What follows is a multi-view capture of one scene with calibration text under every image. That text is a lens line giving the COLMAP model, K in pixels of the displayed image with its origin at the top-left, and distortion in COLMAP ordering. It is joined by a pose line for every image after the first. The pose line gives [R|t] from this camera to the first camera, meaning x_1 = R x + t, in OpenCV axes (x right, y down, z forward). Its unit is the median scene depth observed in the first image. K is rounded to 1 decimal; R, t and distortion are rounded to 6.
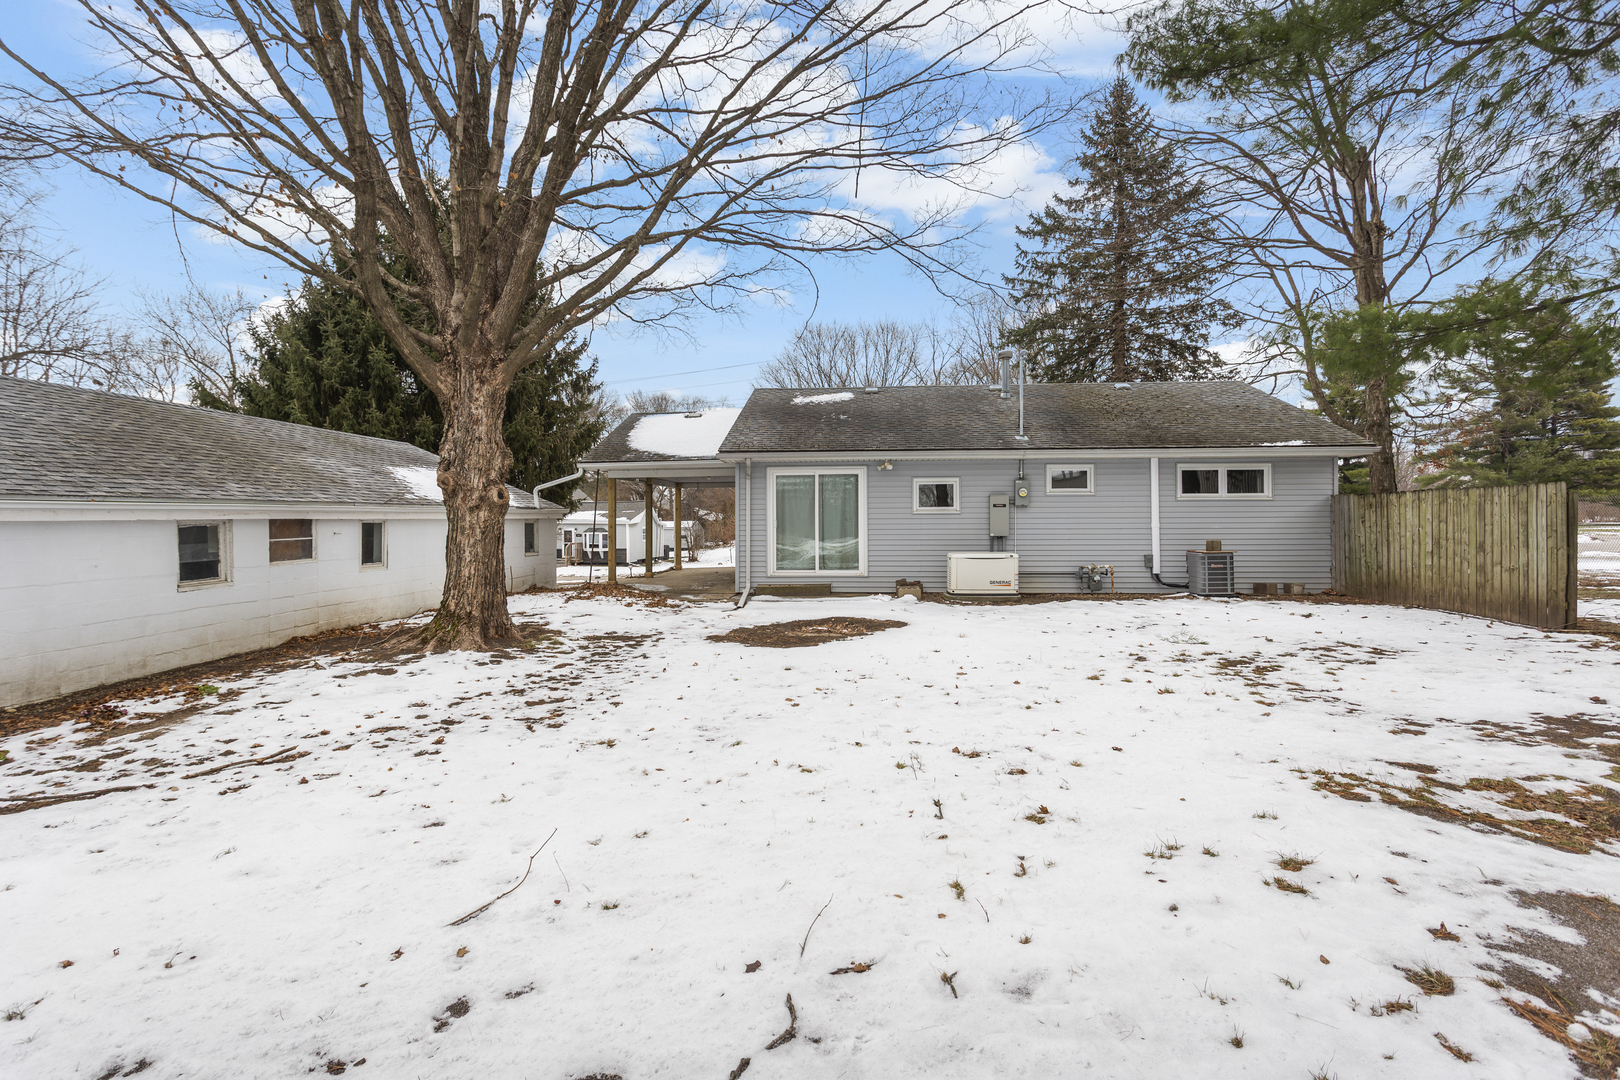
lens RADIAL K [[795.3, 0, 795.4], [0, 795.3, 526.1], [0, 0, 1]] dist [0.000035, 0.000413]
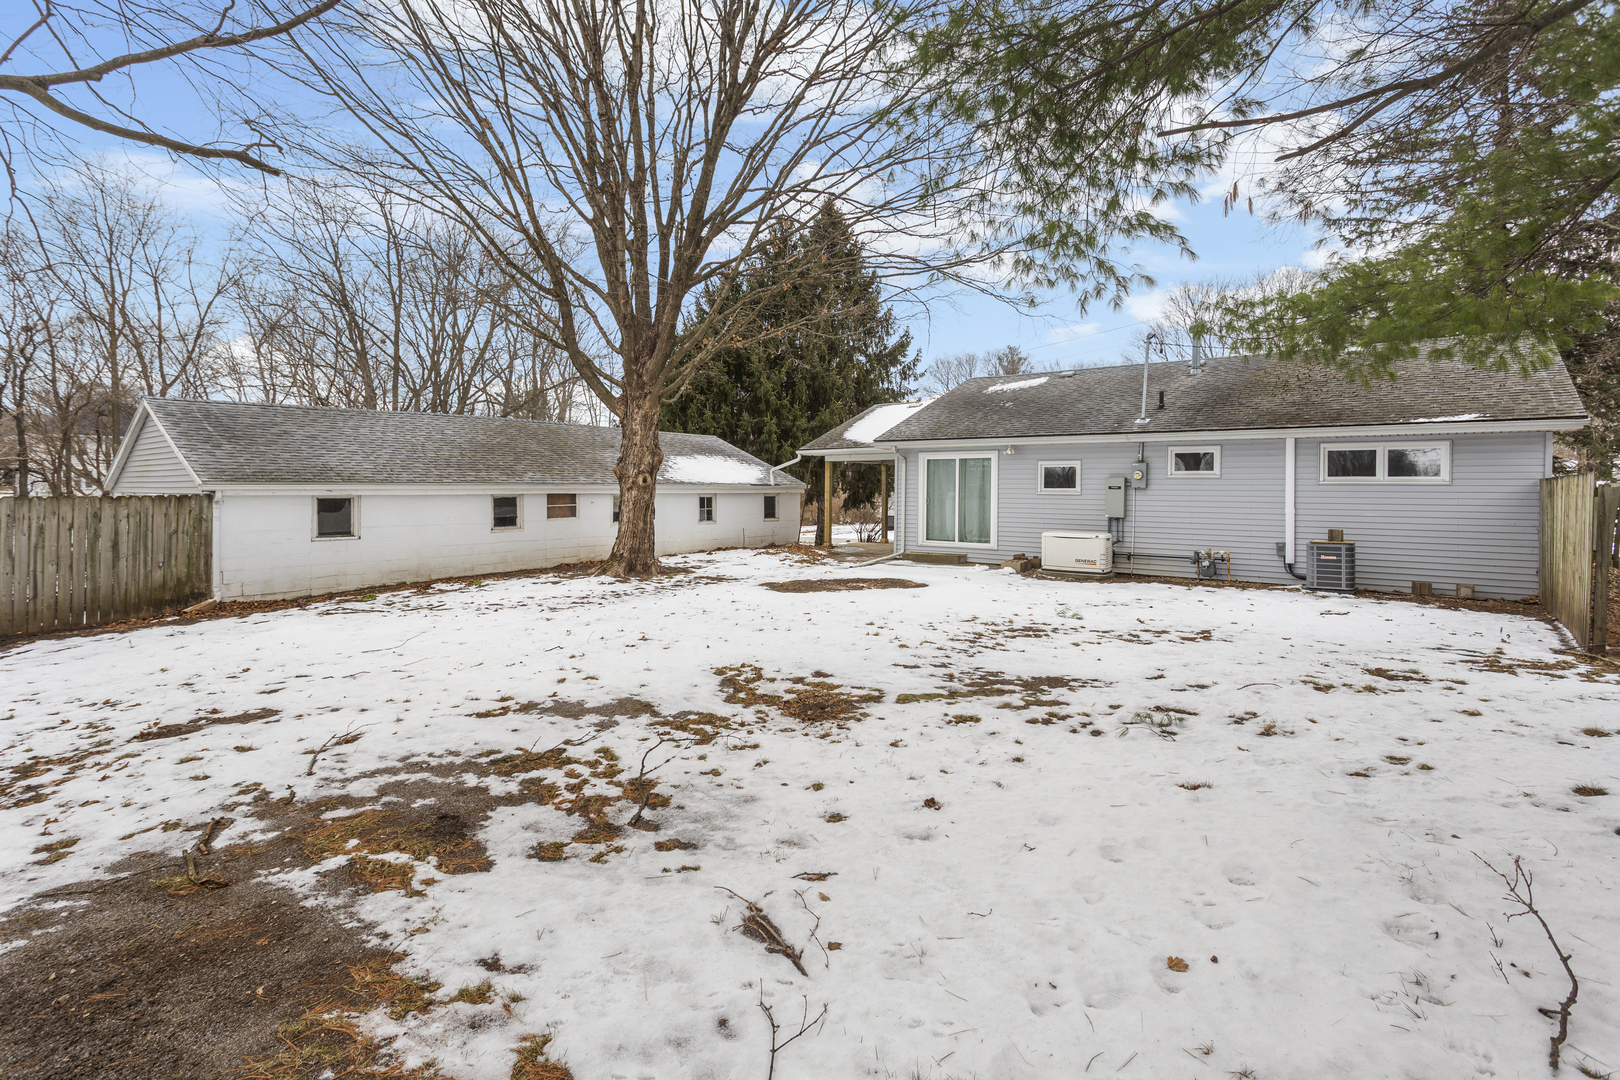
lens RADIAL K [[795.3, 0, 795.4], [0, 795.3, 526.1], [0, 0, 1]] dist [0.000035, 0.000413]
pose [[0.827969, 0.038764, -0.559433, 0.493861], [-0.015702, 0.998819, 0.045971, -0.017054], [0.560555, -0.029278, 0.827600, -0.085631]]
